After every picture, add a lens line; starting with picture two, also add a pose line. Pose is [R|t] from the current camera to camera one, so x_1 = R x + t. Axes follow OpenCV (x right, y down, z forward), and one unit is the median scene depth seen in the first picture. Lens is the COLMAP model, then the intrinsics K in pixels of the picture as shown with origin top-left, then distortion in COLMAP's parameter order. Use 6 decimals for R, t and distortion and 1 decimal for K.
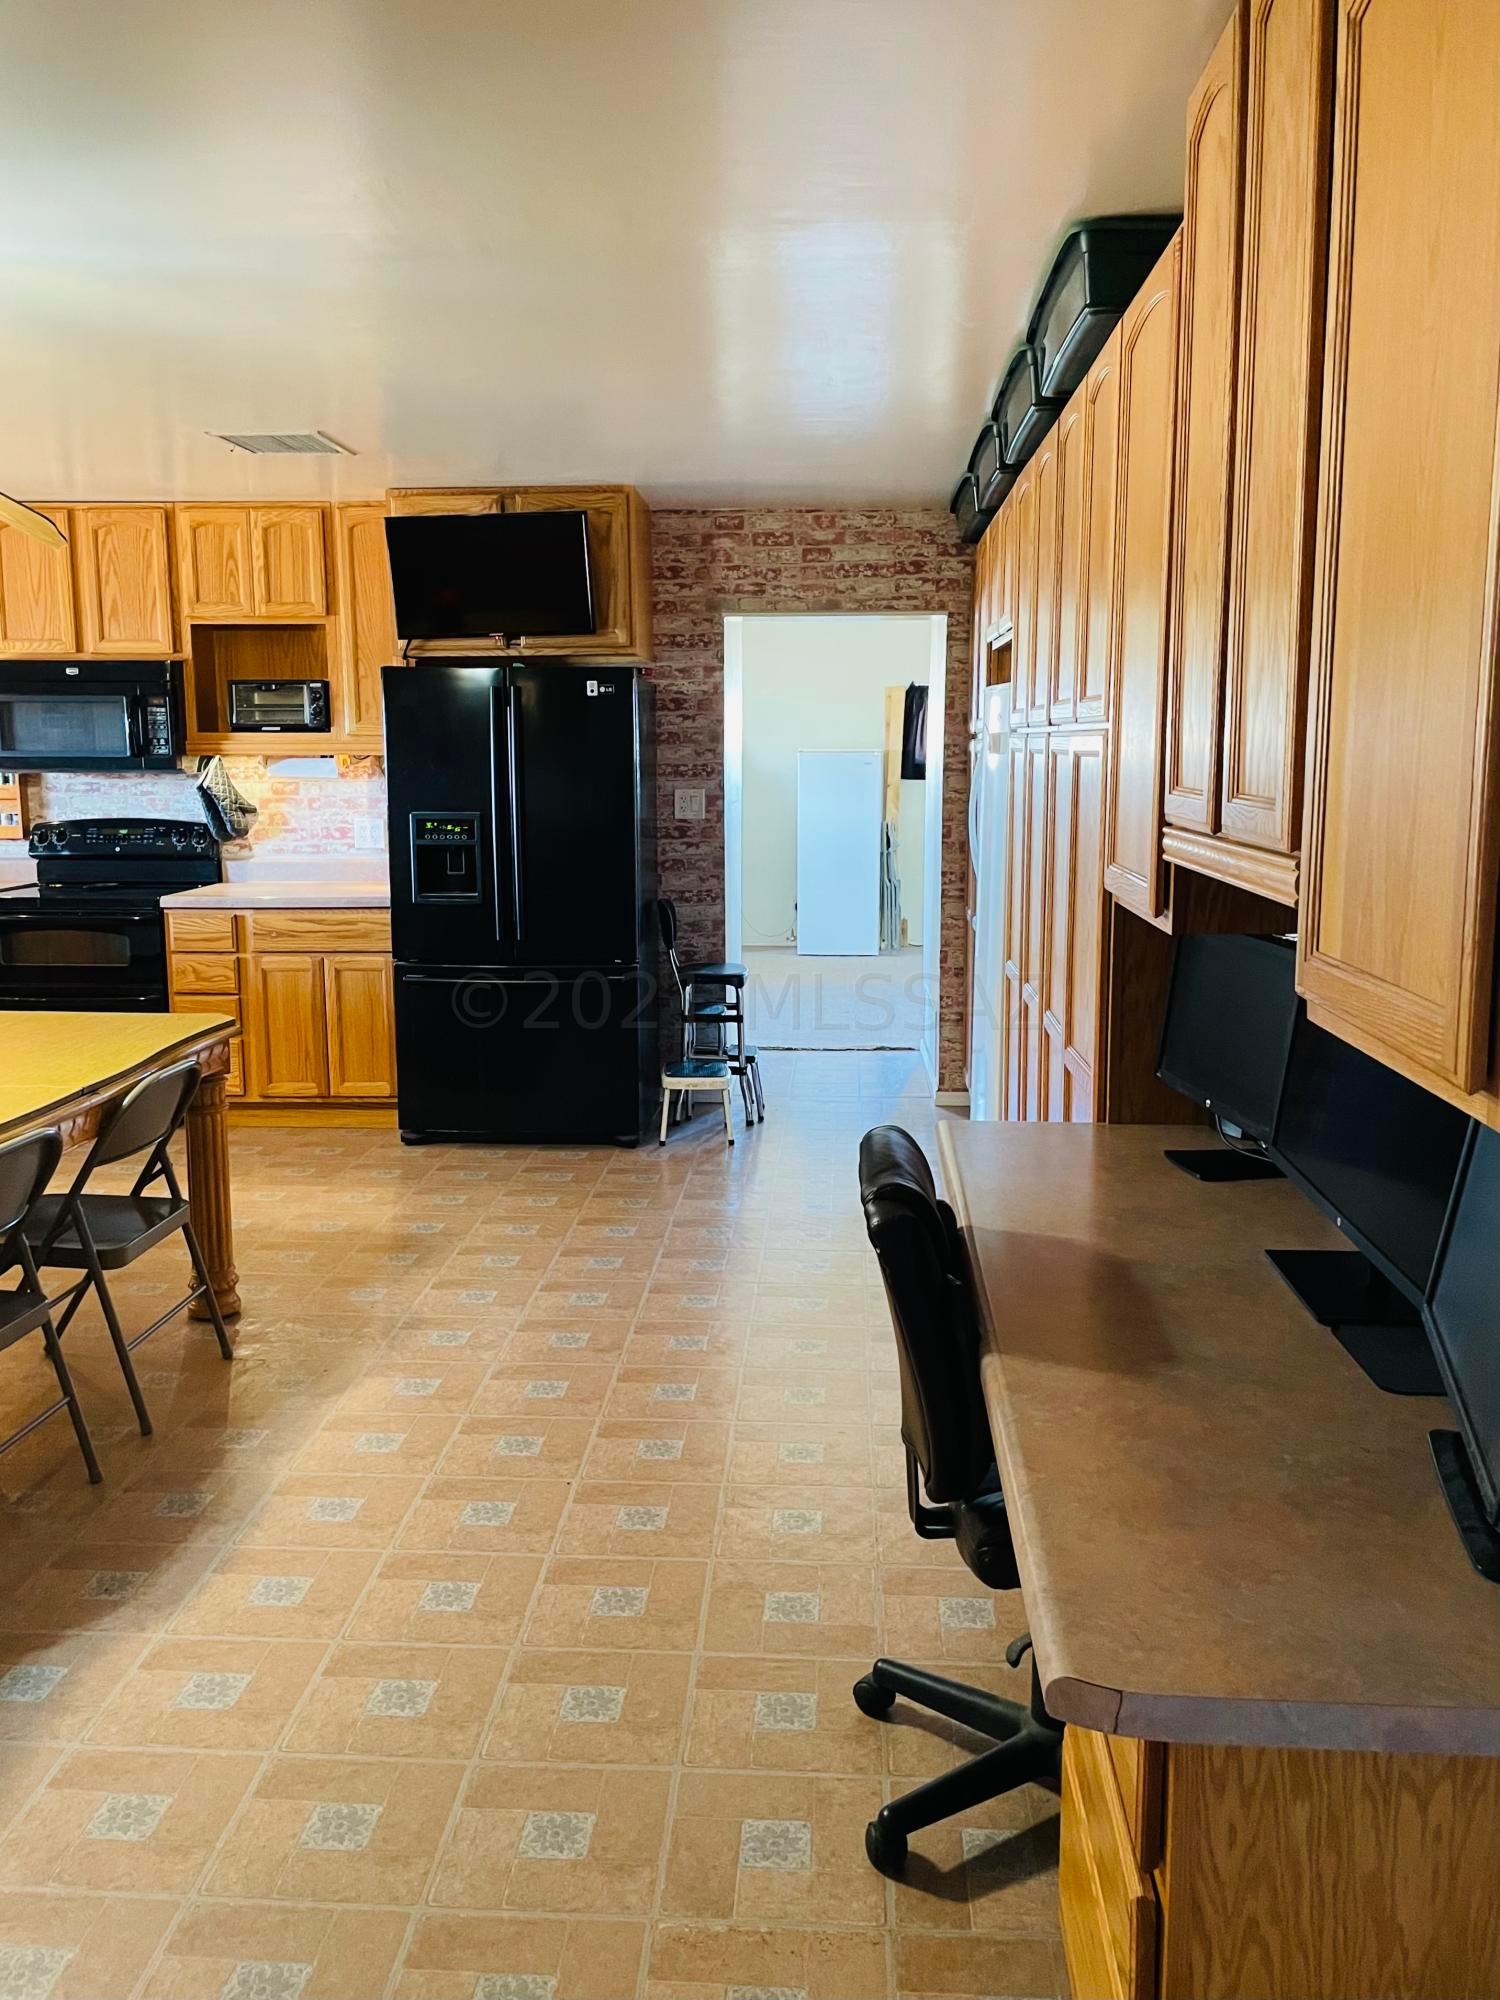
lens RADIAL K [[1621.1, 0, 737.9], [0, 1621.1, 962.3], [0, 0, 1]] dist [0.132113, -0.147428]
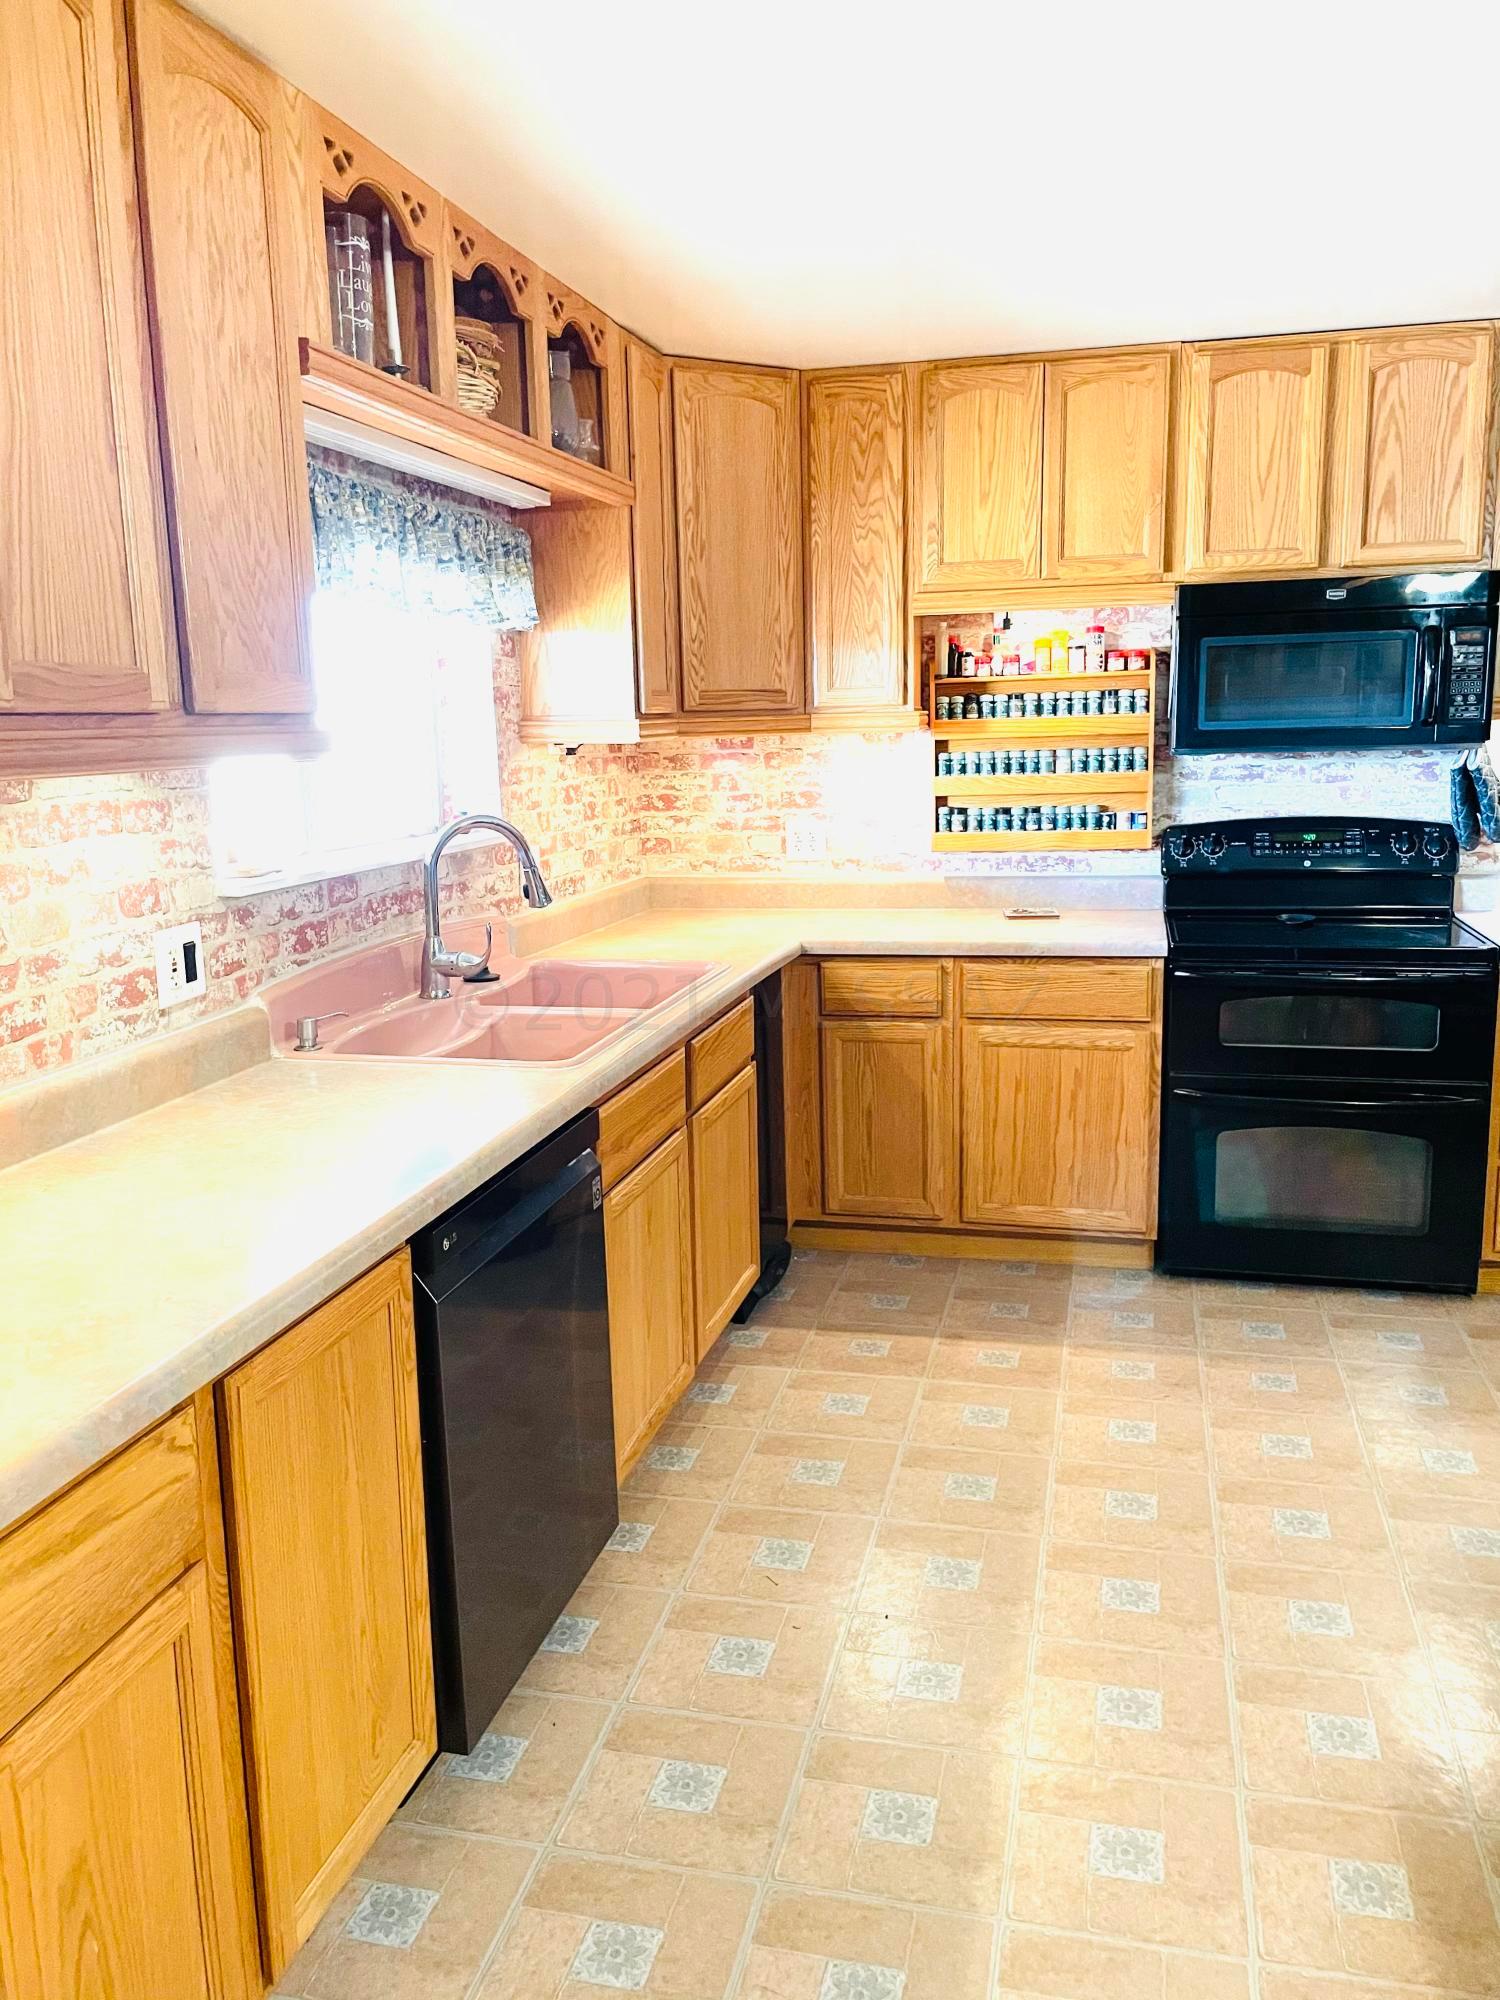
lens RADIAL K [[1504.0, 0, 750.4], [0, 1504.0, 989.1], [0, 0, 1]] dist [0.088803, -0.134957]
pose [[0.984555, 0.010380, -0.174767, -0.510394], [-0.001571, 0.998725, 0.050465, -0.050044], [0.175068, -0.049411, 0.983316, 0.355997]]
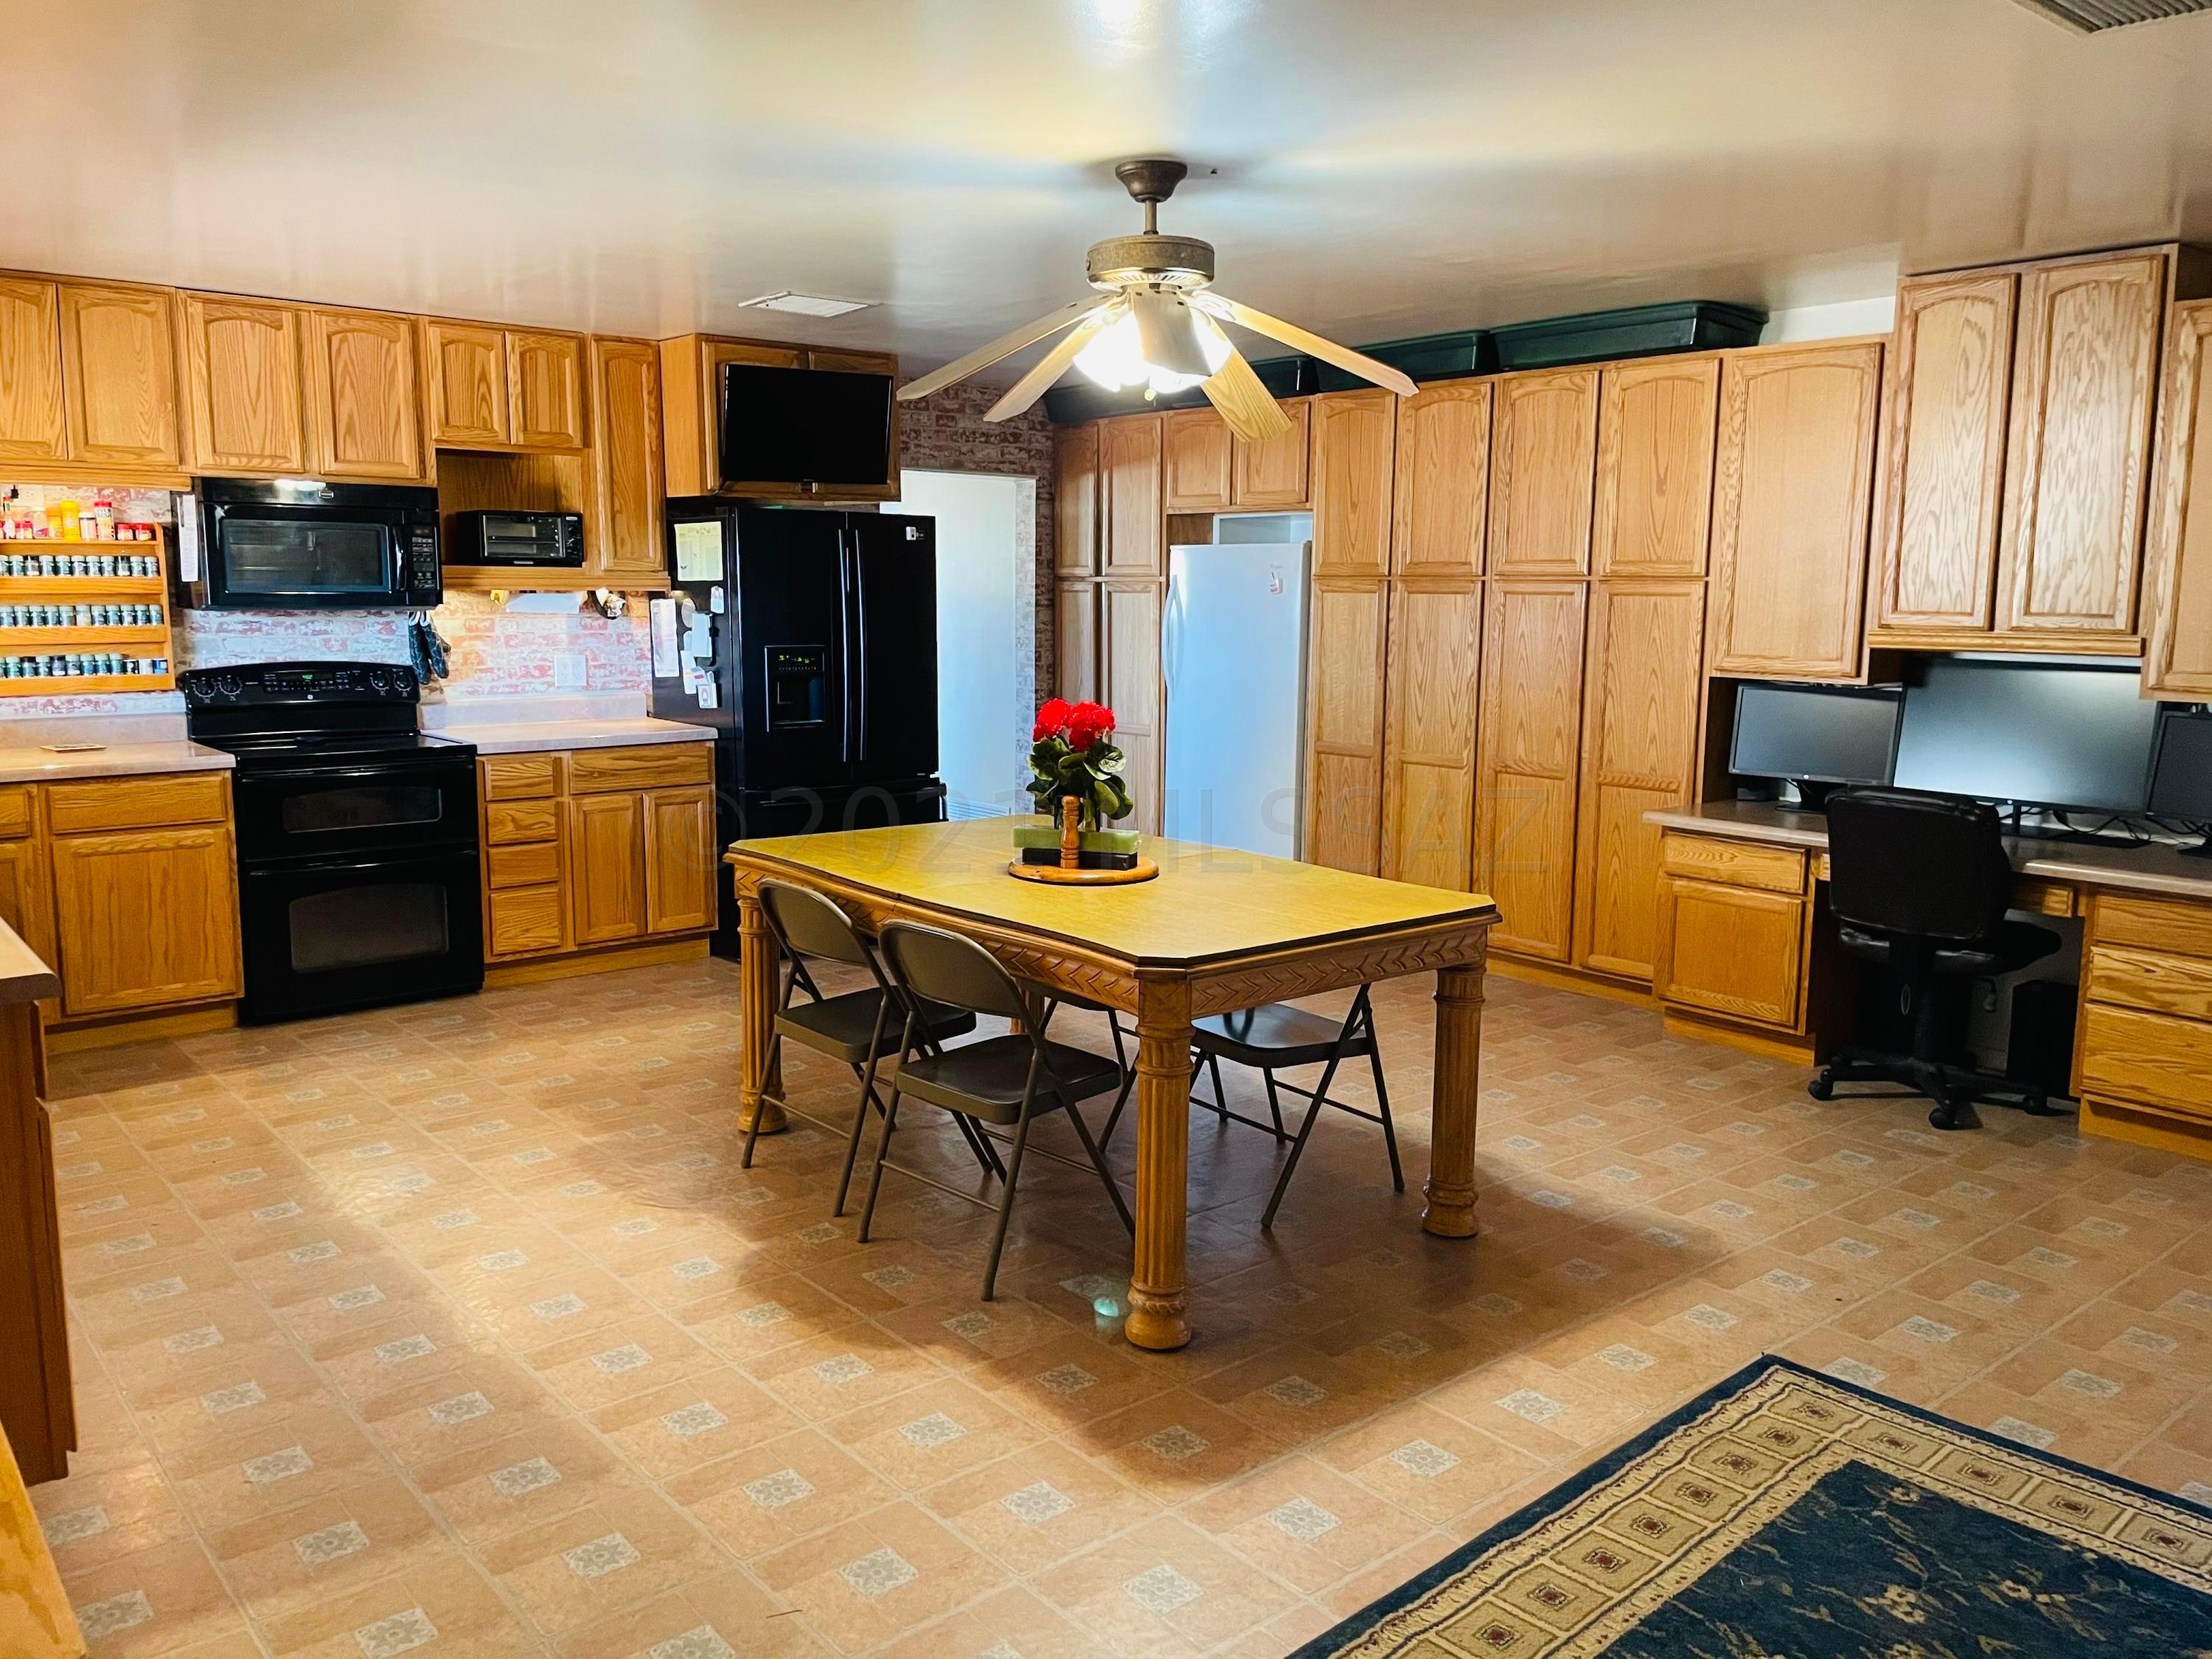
lens RADIAL K [[1678.7, 0, 1116.7], [0, 1678.7, 819.0], [0, 0, 1]] dist [0.079779, -0.104637]
pose [[0.714587, -0.089027, 0.693859, -0.727952], [0.082802, 0.995660, 0.042474, -0.007469], [-0.694629, 0.027101, 0.718858, 0.058655]]
